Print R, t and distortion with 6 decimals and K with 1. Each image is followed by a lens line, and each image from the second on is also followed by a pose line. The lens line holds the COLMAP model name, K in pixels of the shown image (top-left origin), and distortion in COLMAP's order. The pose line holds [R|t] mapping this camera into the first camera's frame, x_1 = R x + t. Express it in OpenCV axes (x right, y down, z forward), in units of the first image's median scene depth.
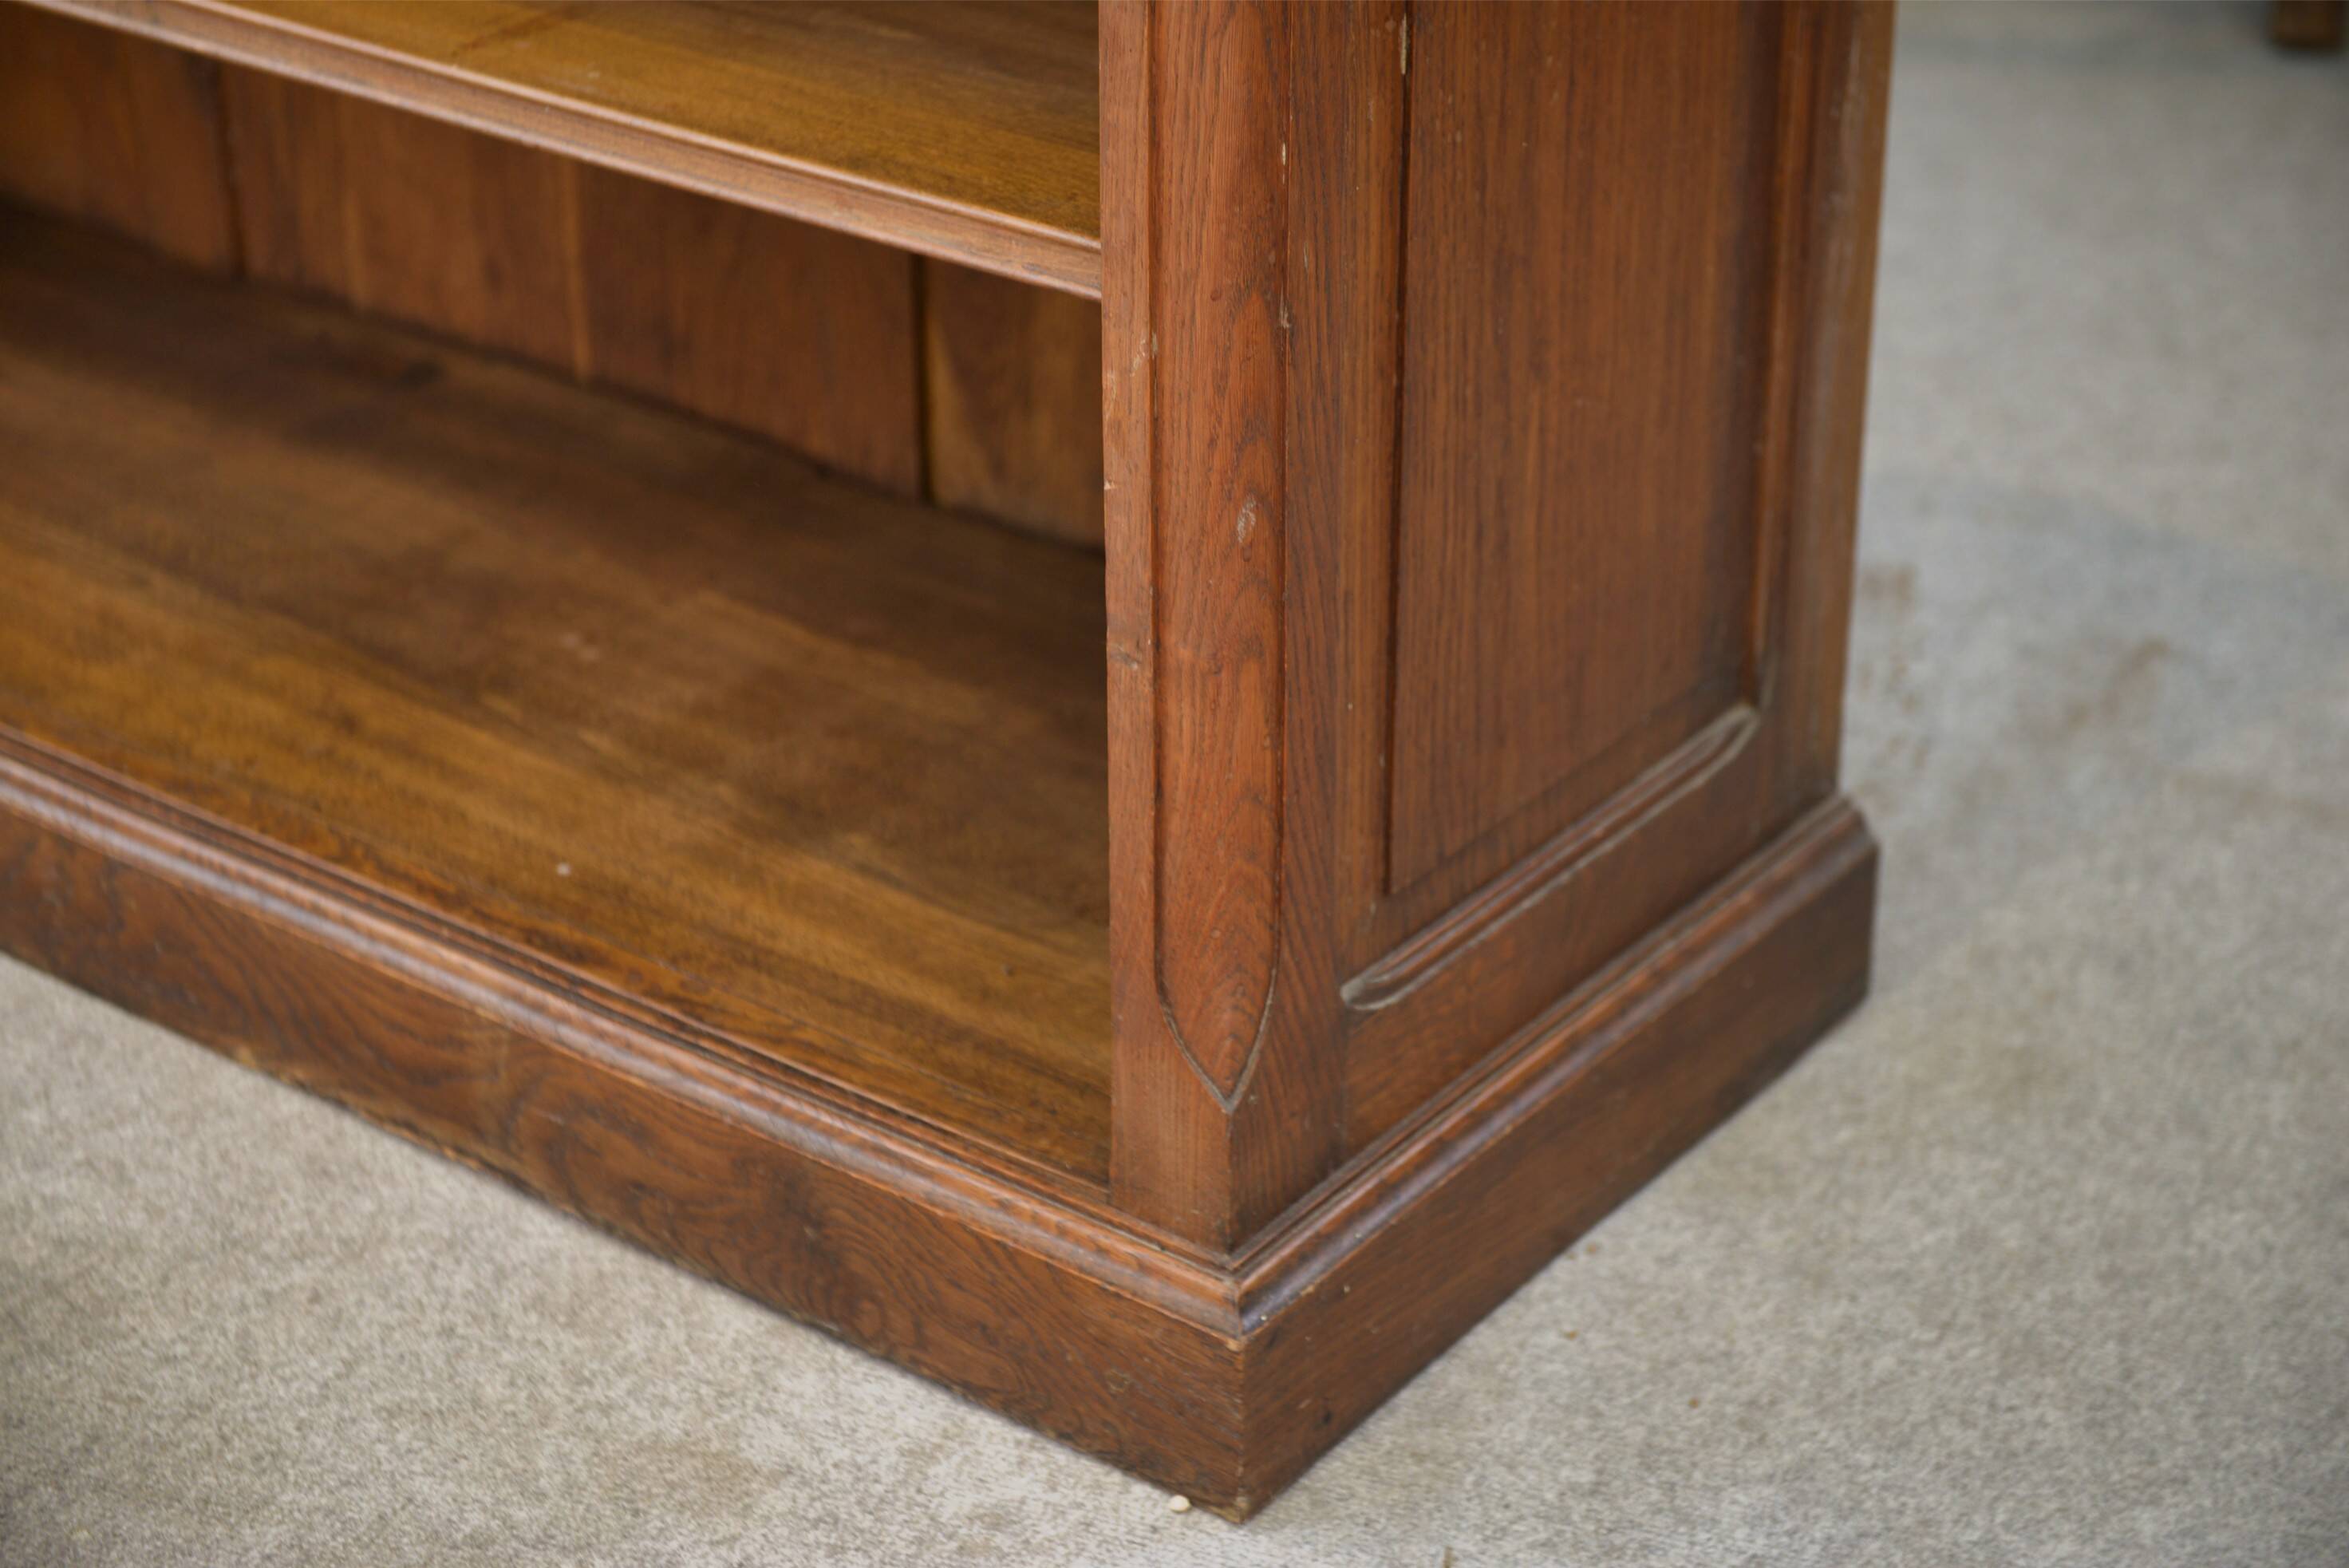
lens RADIAL K [[4467.1, 0, 1187.0], [0, 4467.1, 785.1], [0, 0, 1]] dist [0.141330, -0.473549]
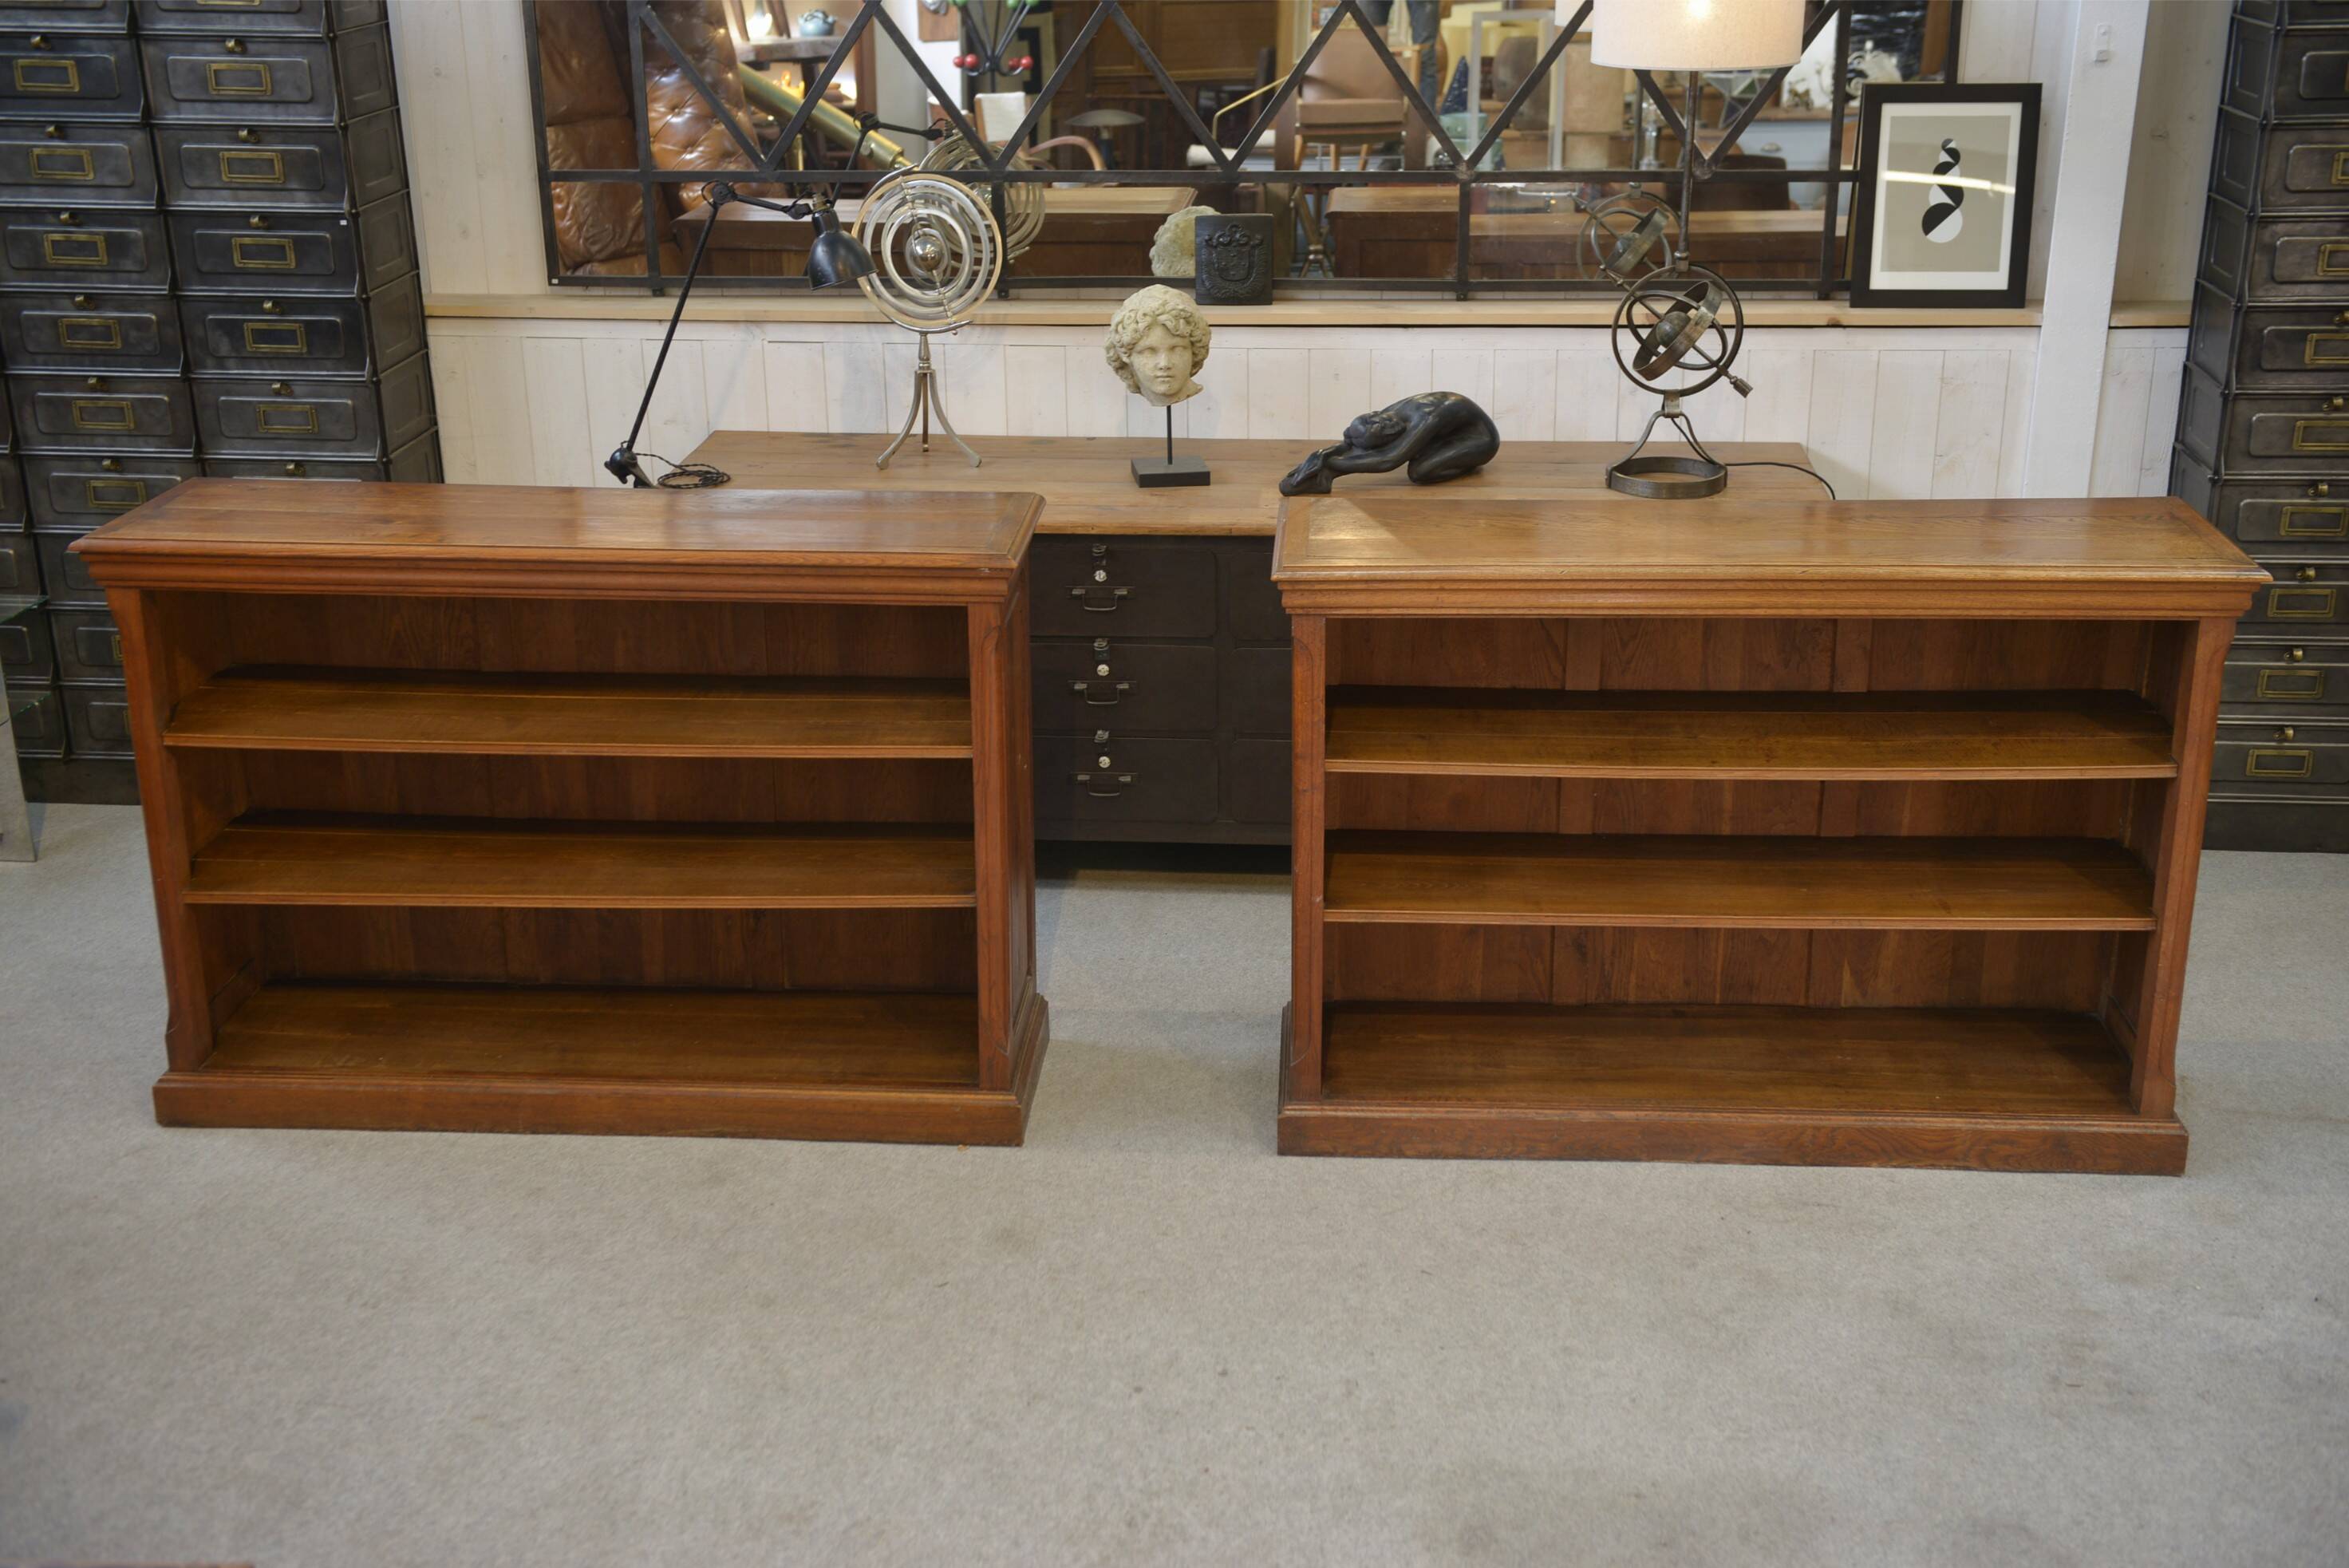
lens RADIAL K [[2752.6, 0, 1184.9], [0, 2752.6, 781.7], [0, 0, 1]] dist [0.089979, 0.015061]
pose [[0.830778, -0.197778, 0.520280, -2.177484], [0.273346, 0.959230, -0.071837, -0.293024], [-0.484861, 0.201897, 0.850969, -1.021461]]
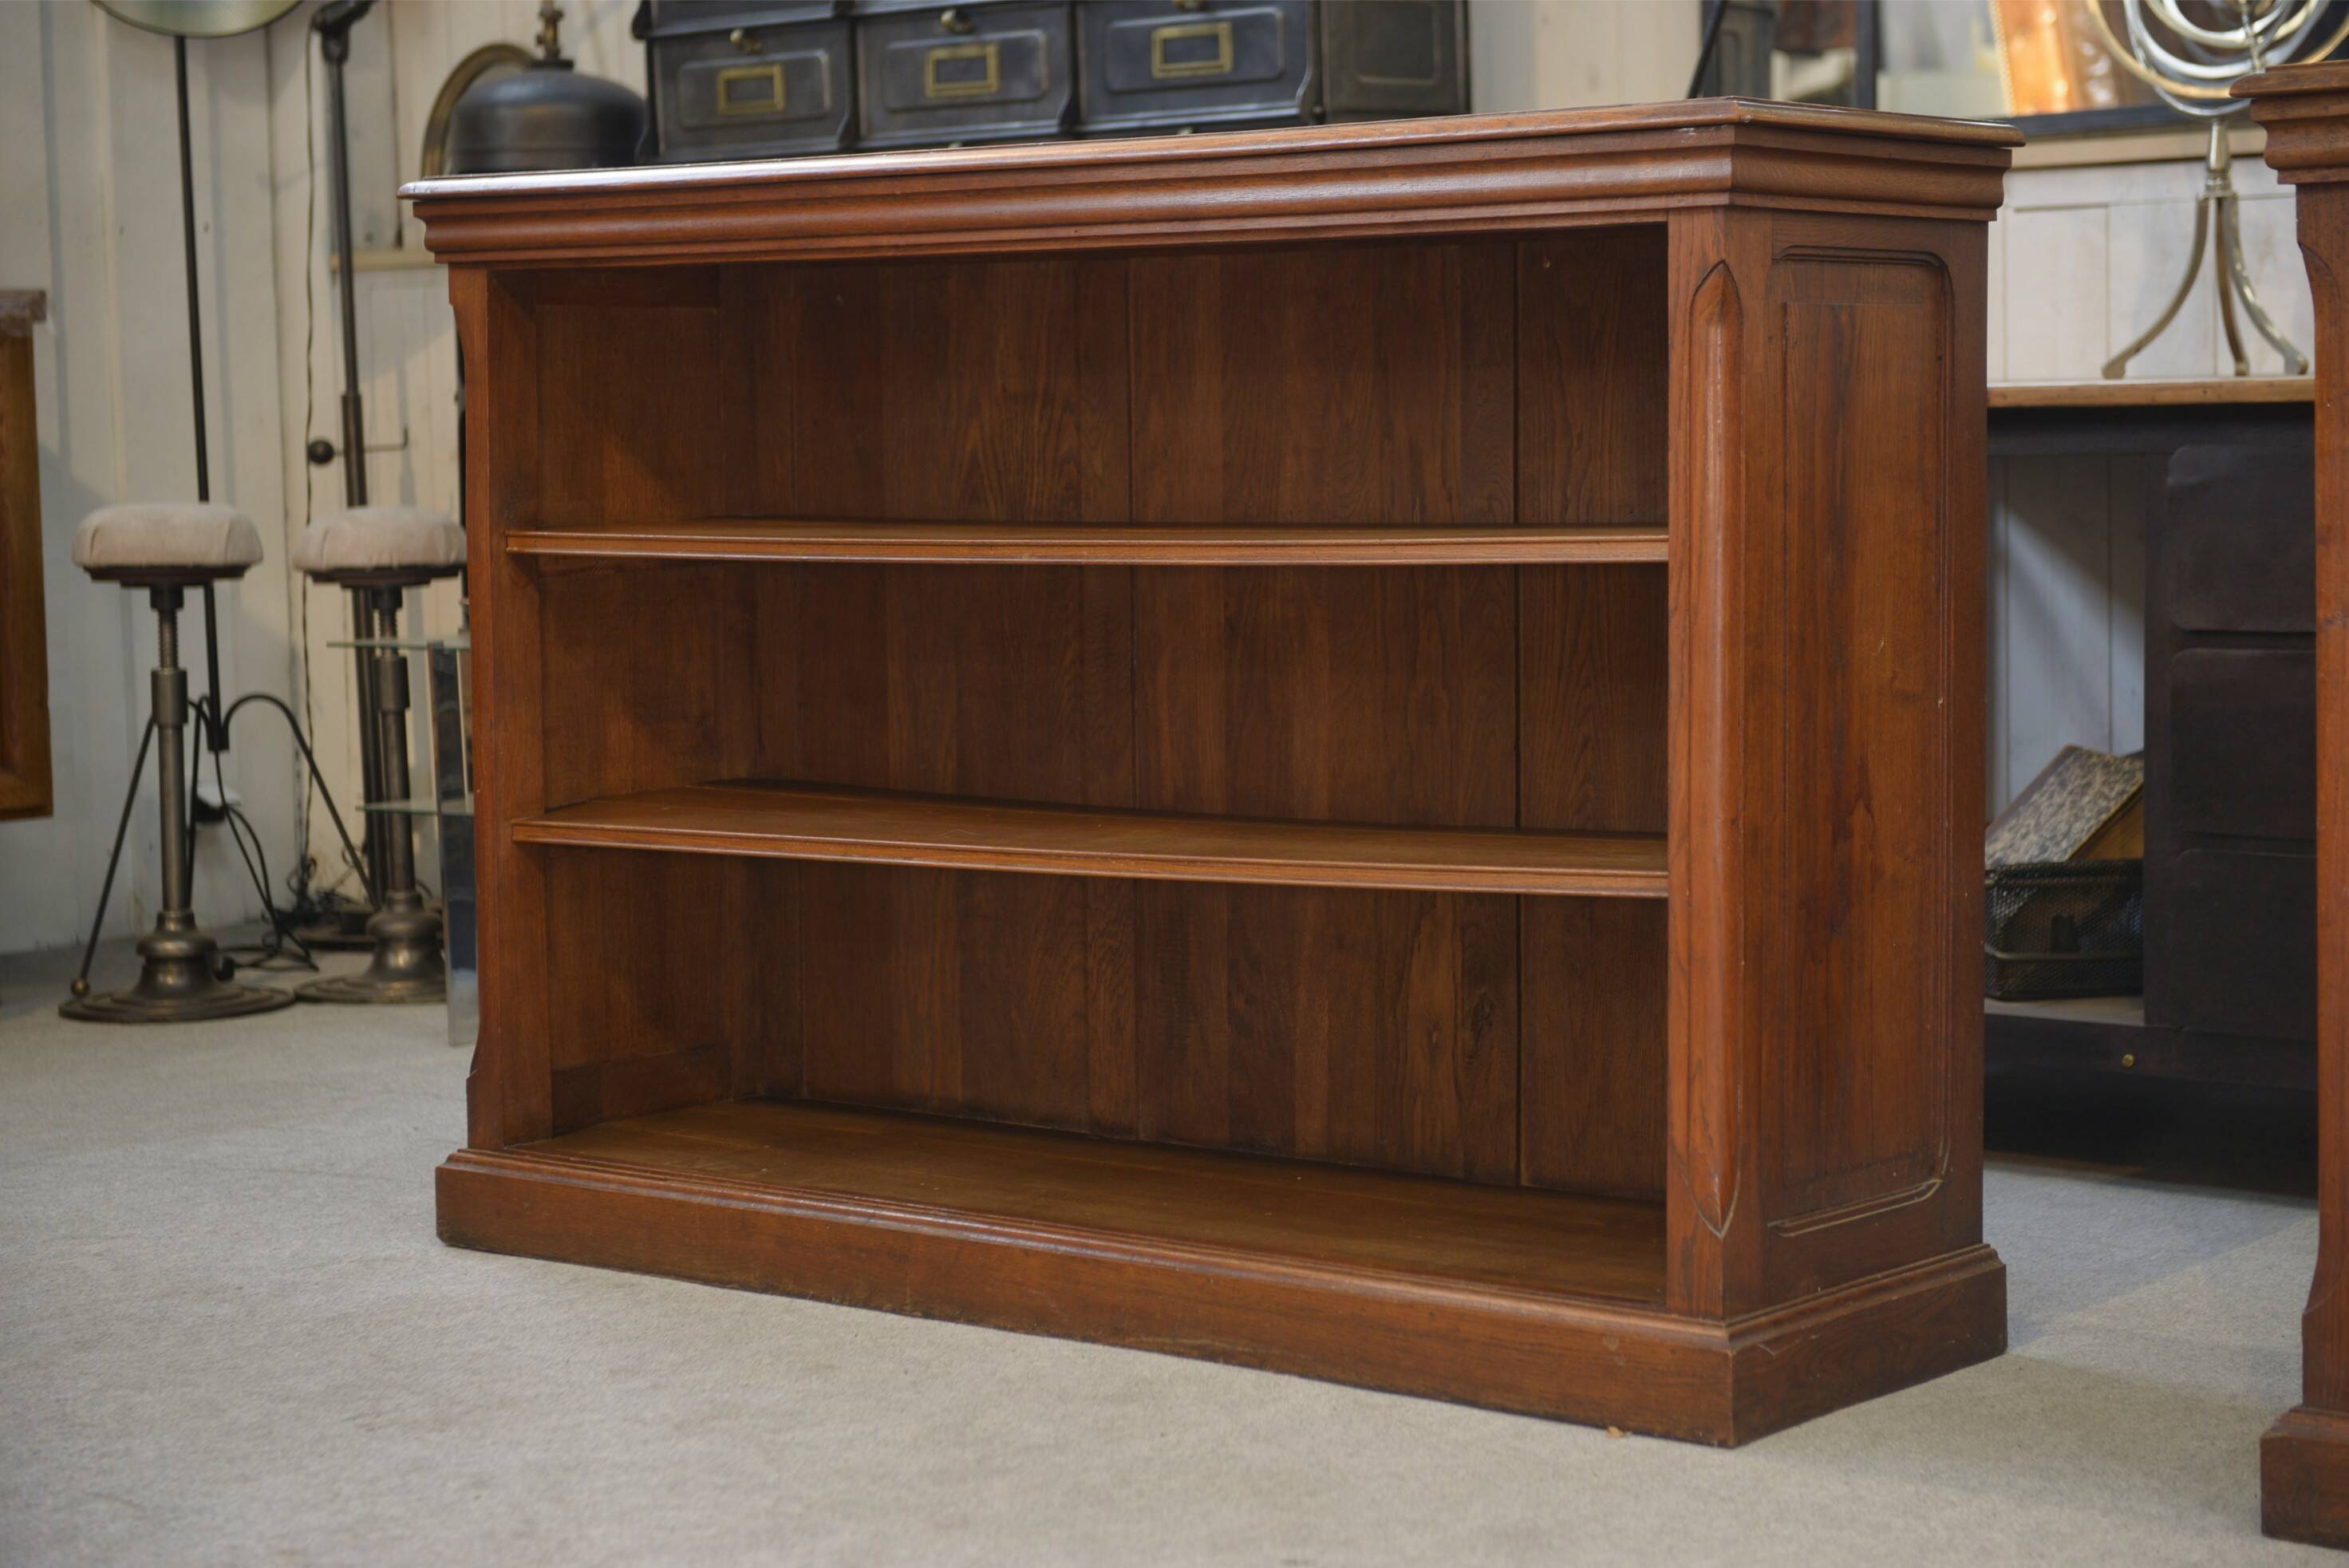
lens RADIAL K [[4467.1, 0, 1187.0], [0, 4467.1, 785.1], [0, 0, 1]] dist [0.141330, -0.473549]
pose [[0.999348, -0.023111, -0.027730, -1.103880], [0.010185, 0.917501, -0.397603, 0.364170], [0.034631, 0.397062, 0.917138, -0.504618]]
